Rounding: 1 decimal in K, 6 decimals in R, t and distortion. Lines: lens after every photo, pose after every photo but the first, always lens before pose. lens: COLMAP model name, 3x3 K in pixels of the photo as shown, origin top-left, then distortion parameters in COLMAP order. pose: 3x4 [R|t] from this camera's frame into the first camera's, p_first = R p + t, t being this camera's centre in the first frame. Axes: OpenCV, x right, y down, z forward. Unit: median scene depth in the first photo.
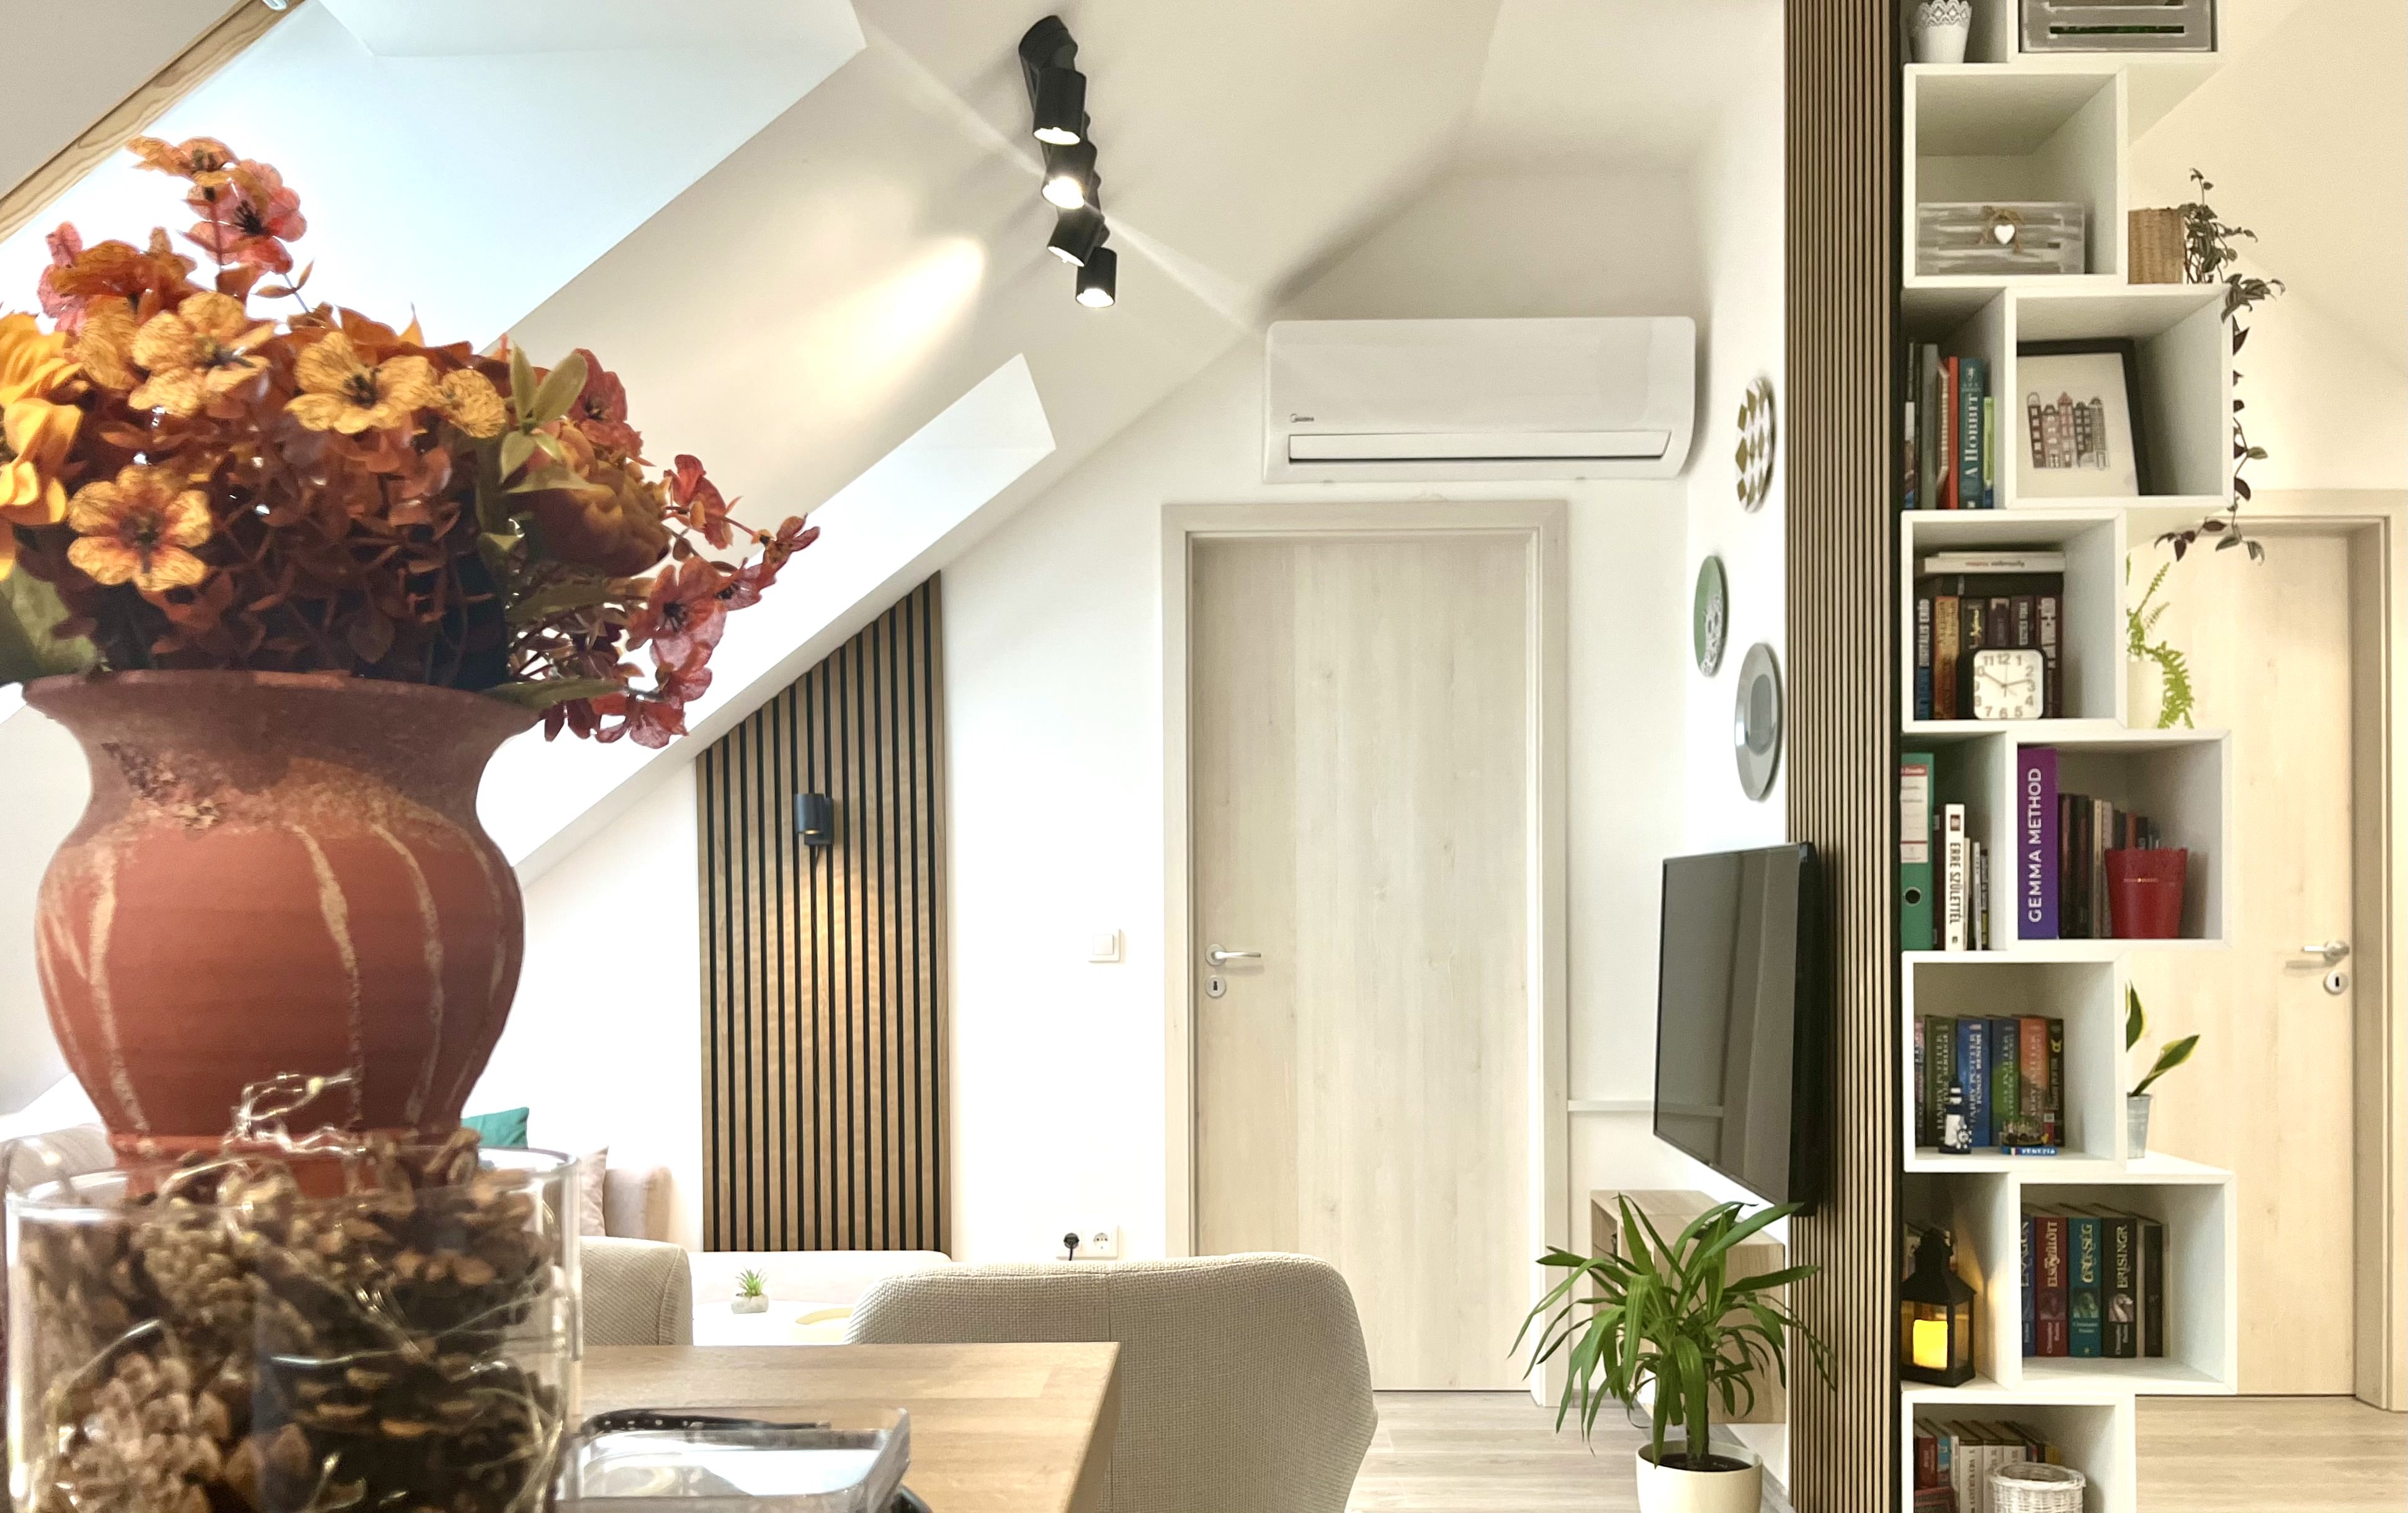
lens RADIAL K [[1914.6, 0, 1204.0], [0, 1914.6, 756.5], [0, 0, 1]] dist [0.002718, 0.001787]
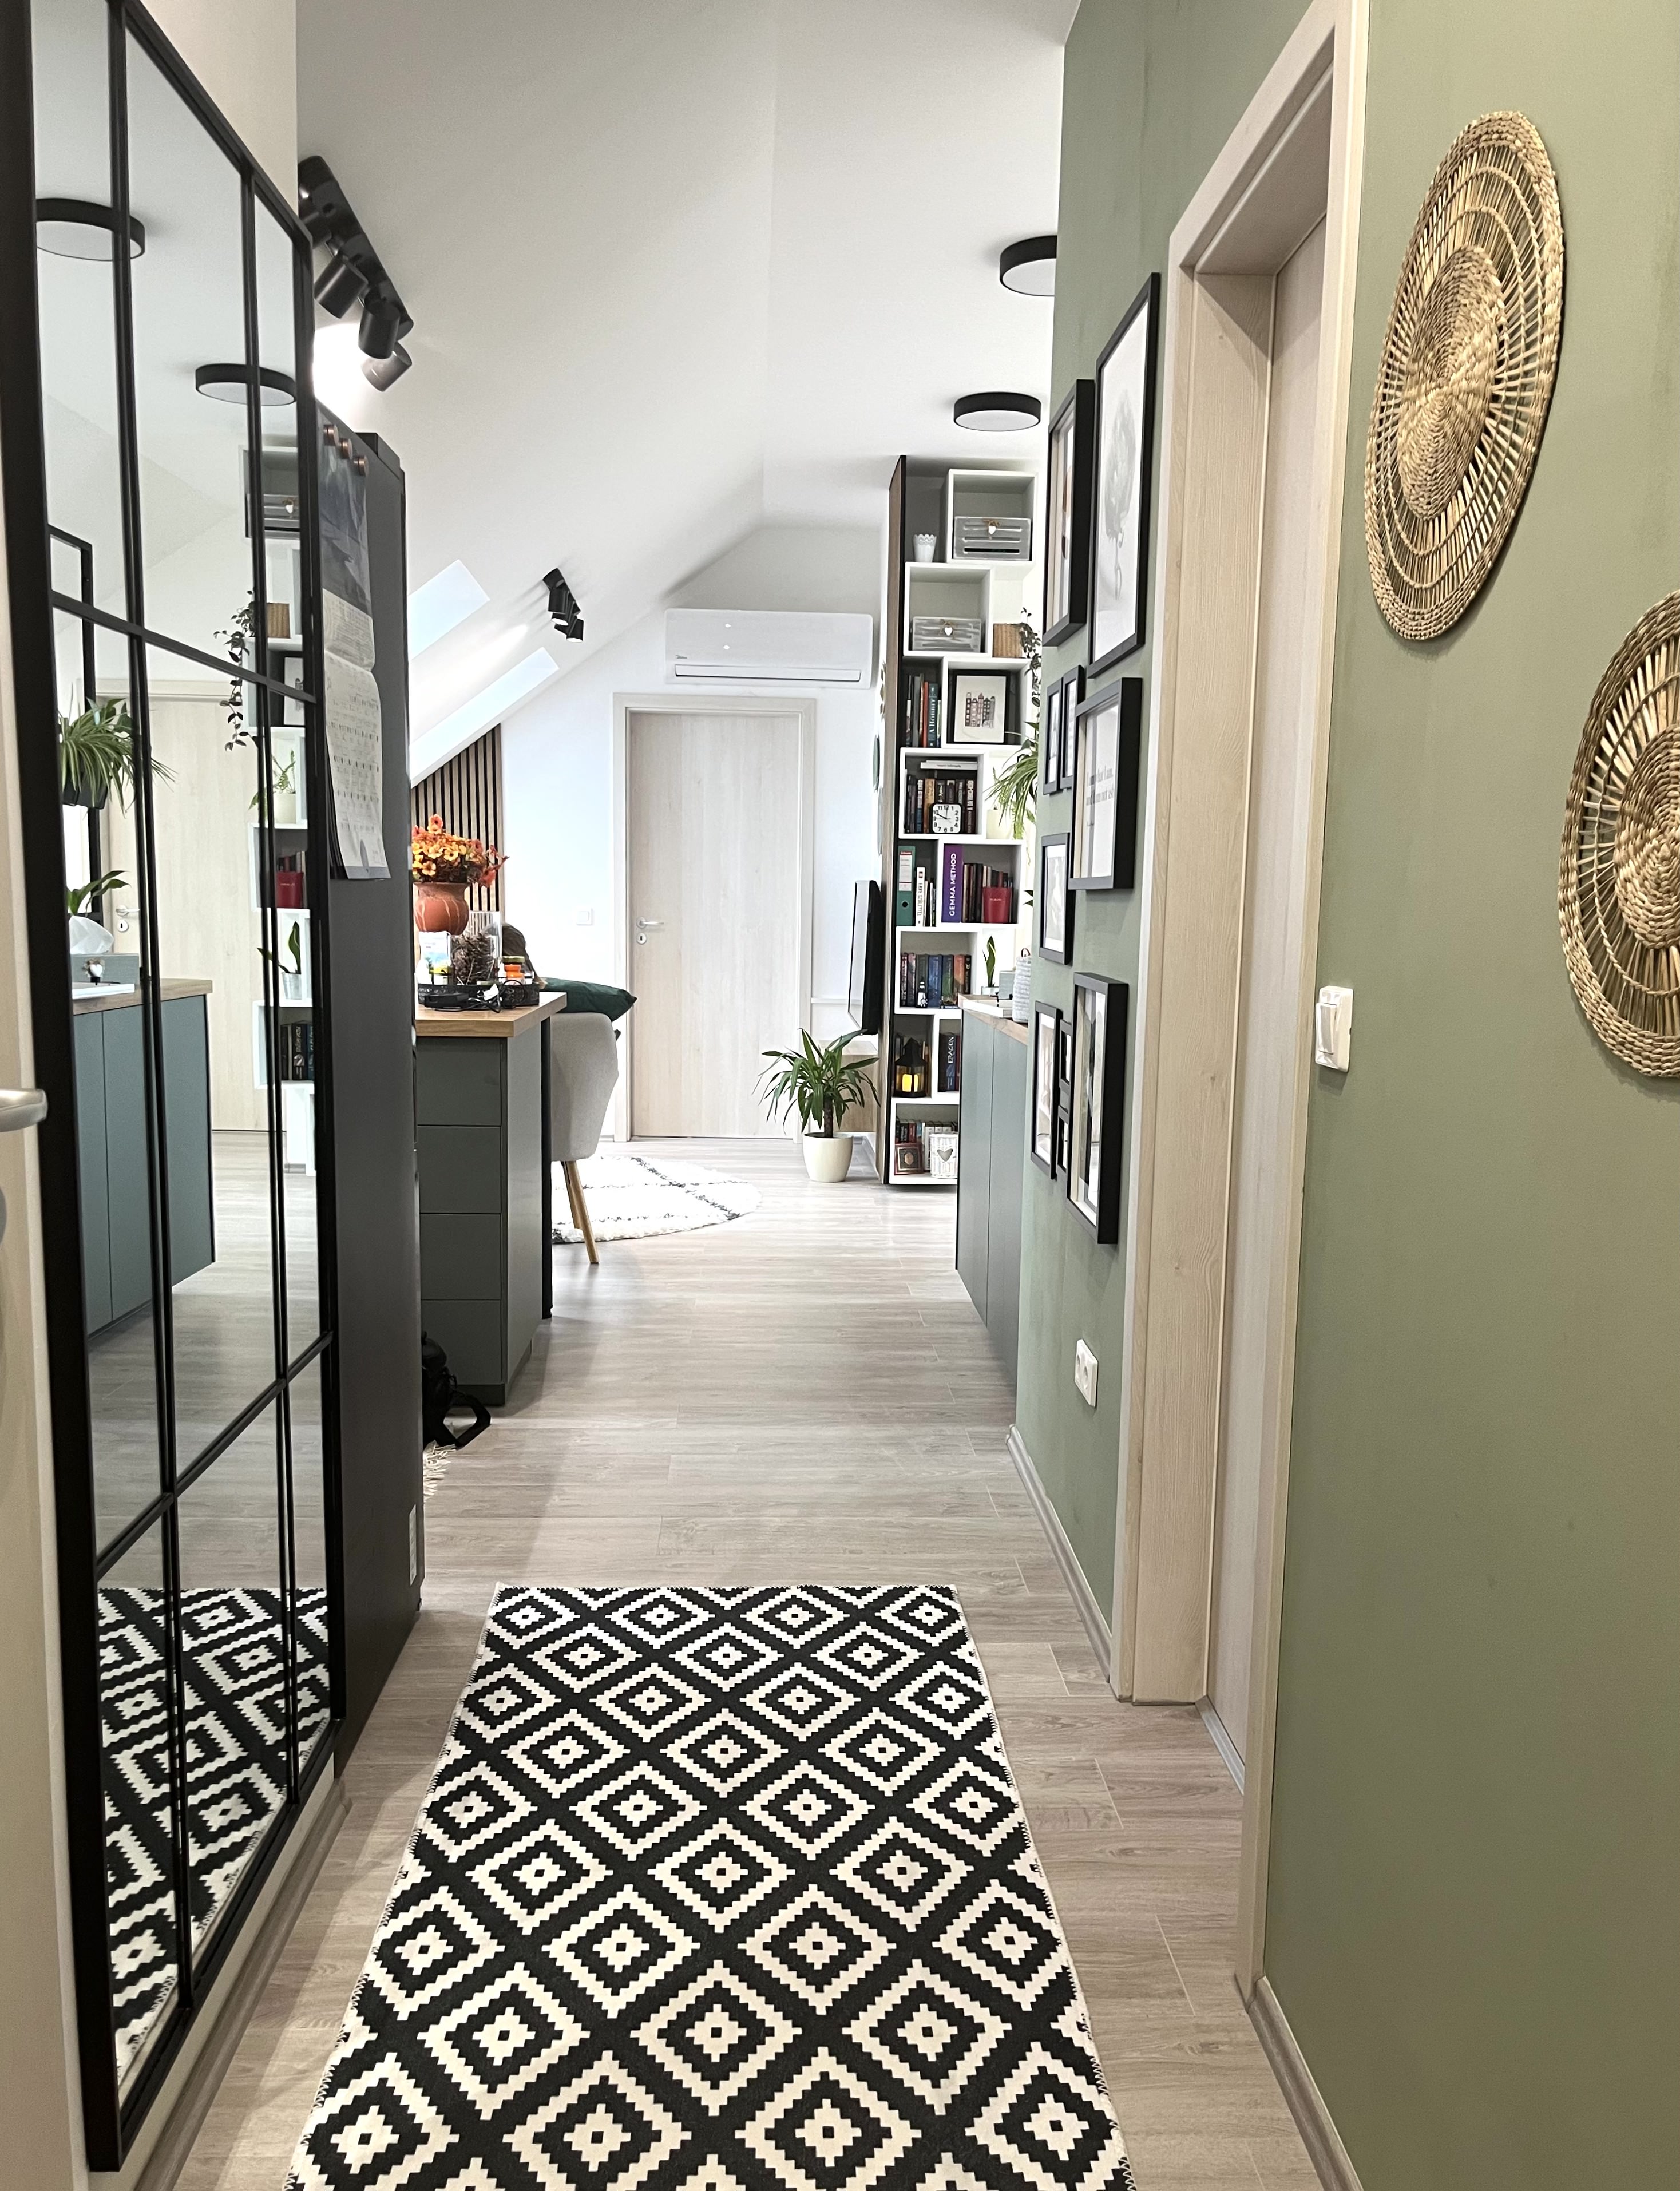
lens RADIAL K [[1770.6, 0, 840.0], [0, 1770.6, 1095.5], [0, 0, 1]] dist [-0.005769, -0.001445]
pose [[0.997516, 0.011839, 0.069443, 0.126695], [-0.025366, 0.980019, 0.197281, -0.128913], [-0.065720, -0.198552, 0.977884, -1.231798]]
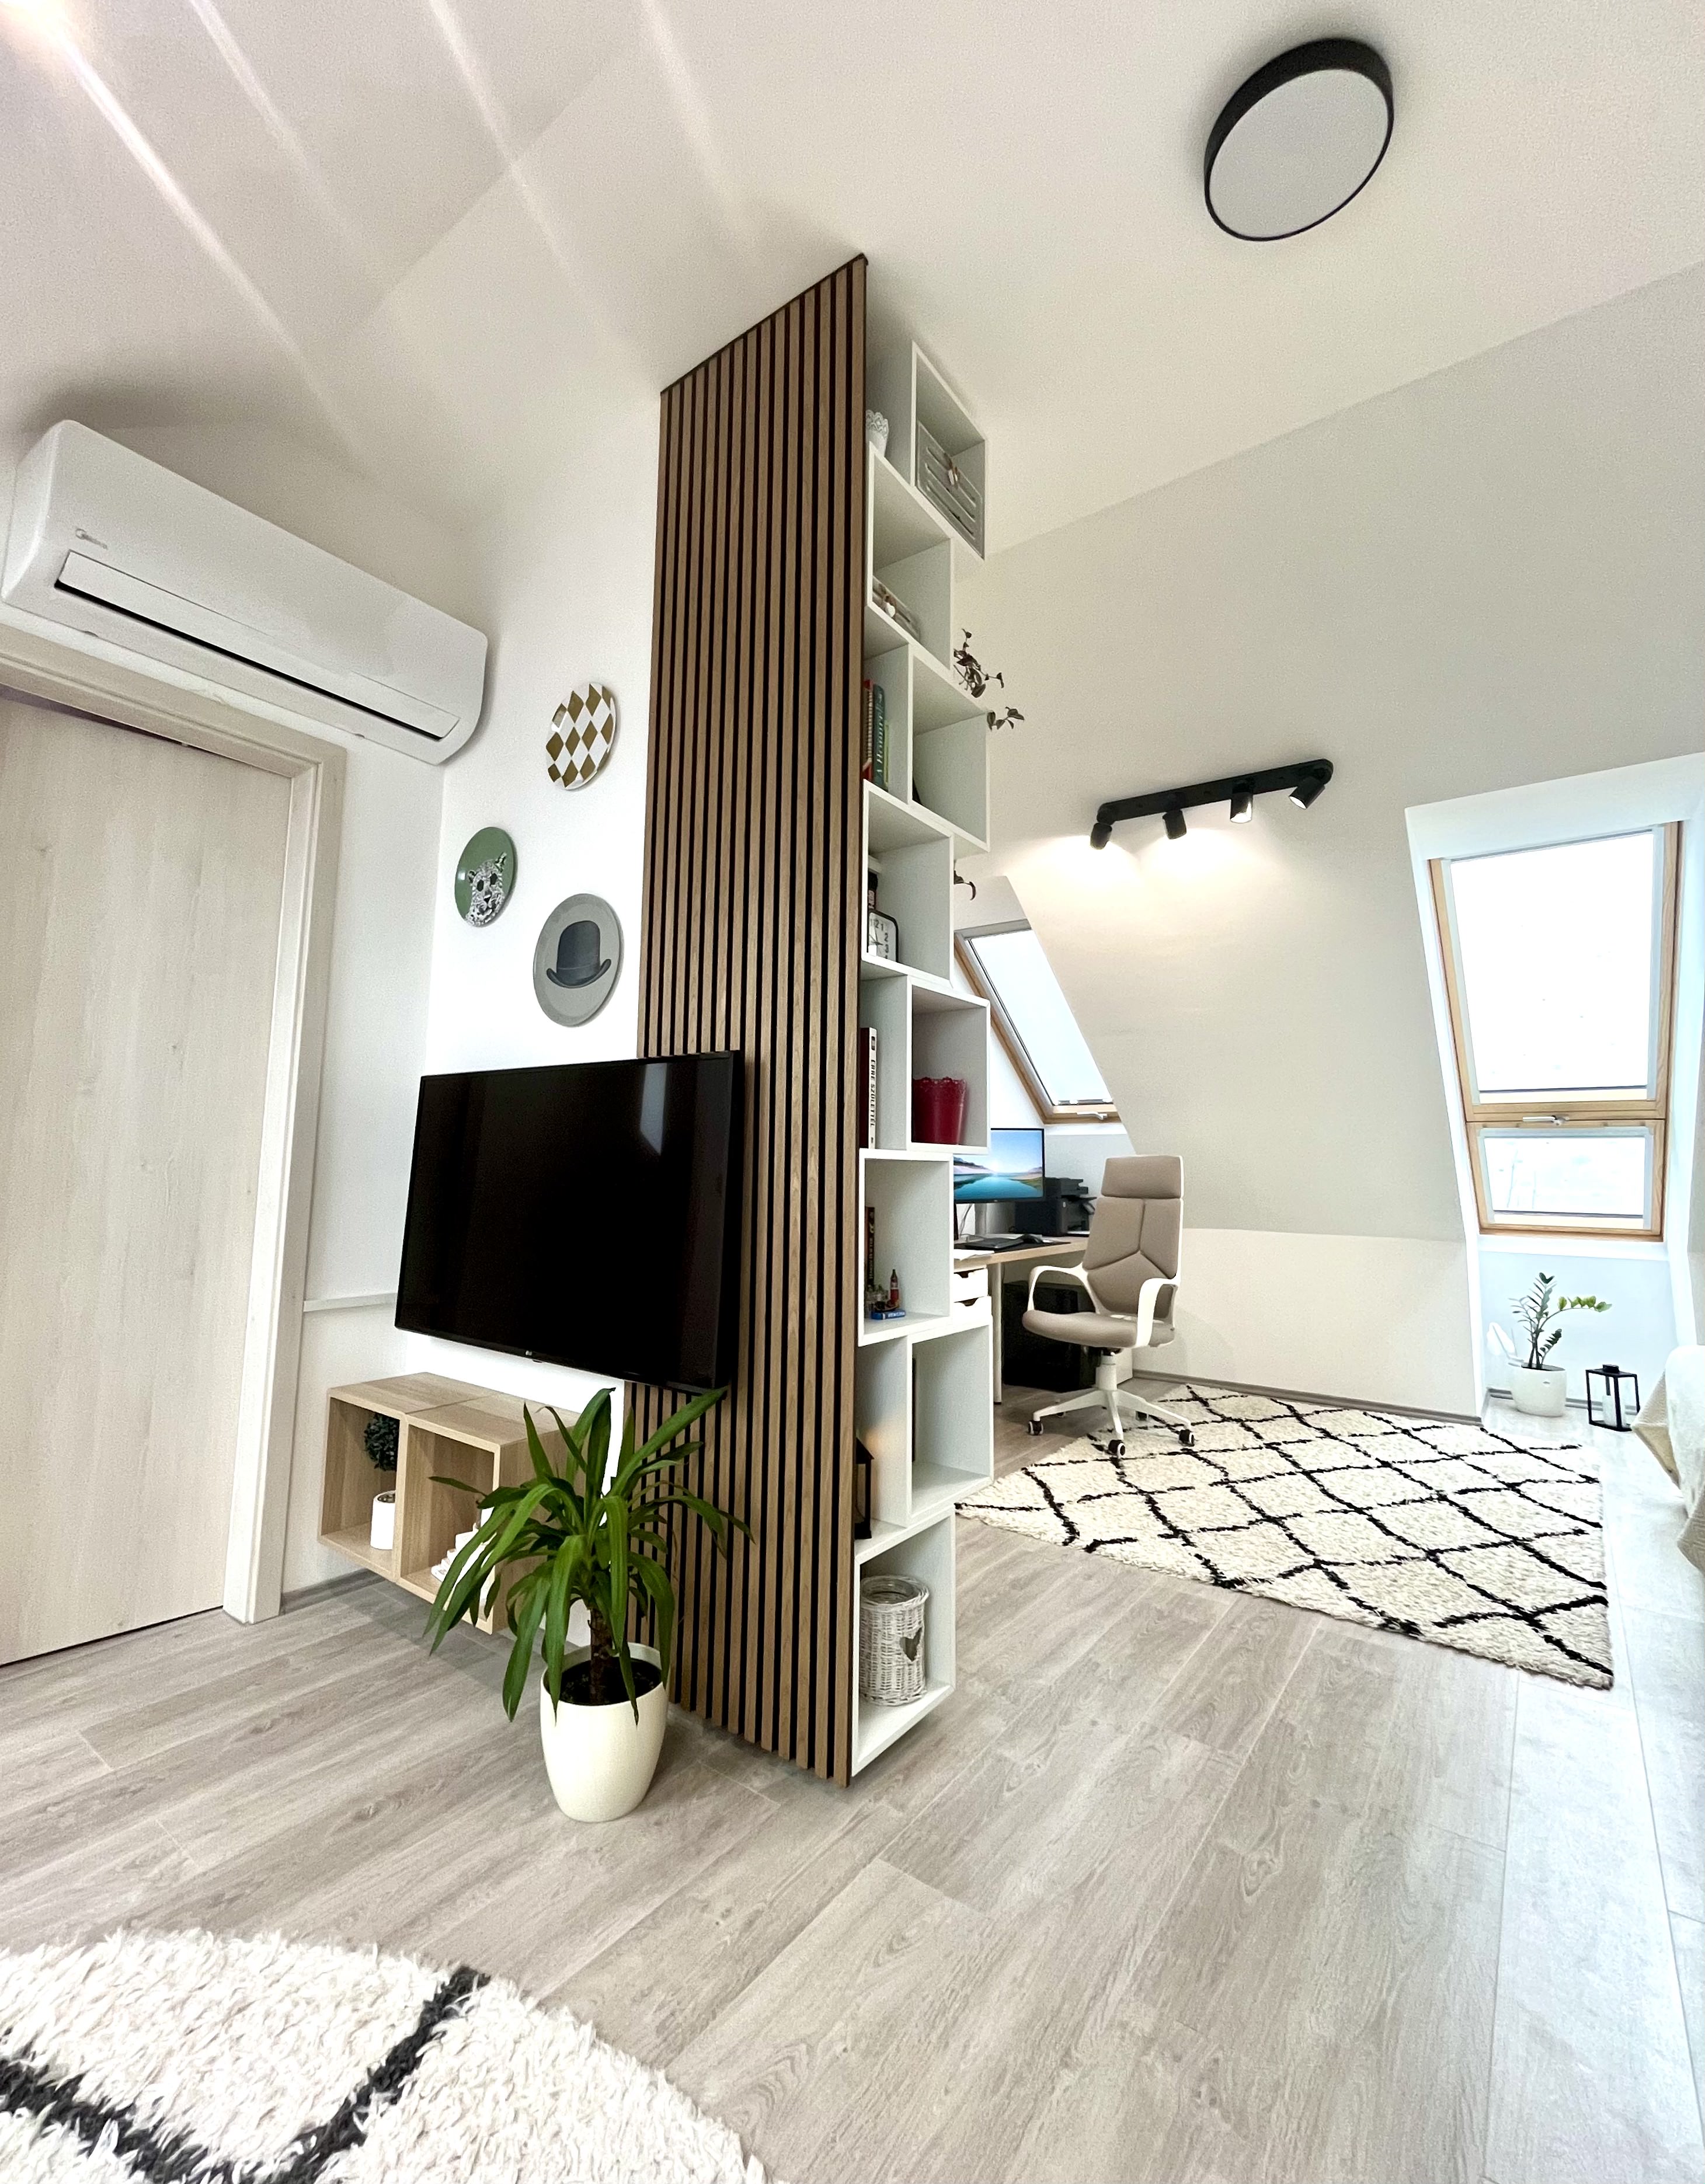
lens RADIAL K [[940.7, 0, 843.7], [0, 940.7, 1056.2], [0, 0, 1]] dist [-0.001828, -0.000249]
pose [[0.577626, 0.112004, 0.808581, -0.081980], [-0.085077, 0.993408, -0.076829, 0.077658], [-0.811856, -0.024413, 0.583347, 0.584084]]
